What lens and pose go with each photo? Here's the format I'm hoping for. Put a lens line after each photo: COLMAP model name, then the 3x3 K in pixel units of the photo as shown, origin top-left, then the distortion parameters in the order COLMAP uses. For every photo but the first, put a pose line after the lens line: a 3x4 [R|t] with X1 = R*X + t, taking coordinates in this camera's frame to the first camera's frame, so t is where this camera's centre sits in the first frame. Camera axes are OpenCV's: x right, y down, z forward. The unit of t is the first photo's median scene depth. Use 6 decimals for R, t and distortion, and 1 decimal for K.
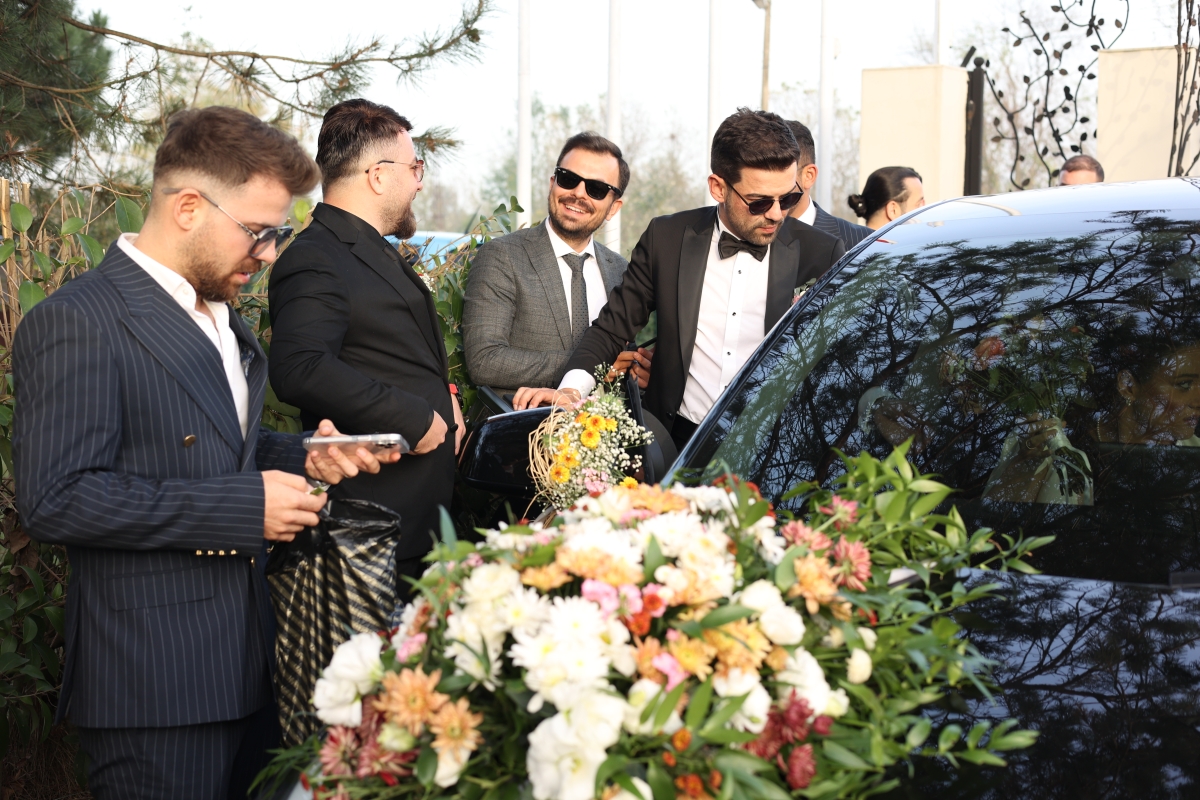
lens RADIAL K [[1724.6, 0, 600.4], [0, 1724.6, 398.2], [0, 0, 1]] dist [-0.035946, 0.000000]
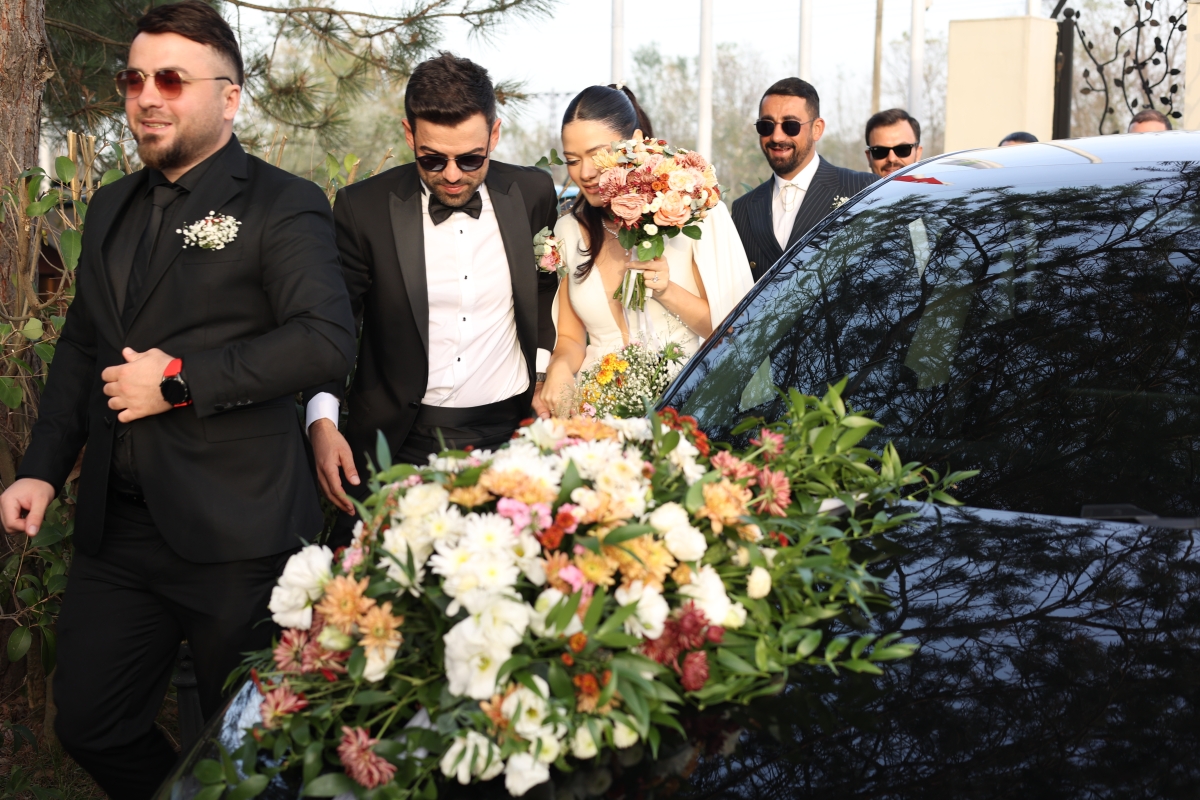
lens RADIAL K [[1724.6, 0, 599.5], [0, 1724.6, 401.3], [0, 0, 1]] dist [-0.035946, 0.000000]
pose [[0.997549, 0.010430, -0.069196, 0.121063], [-0.008392, 0.999524, 0.029680, 0.009359], [0.069473, -0.029027, 0.997161, -0.088371]]
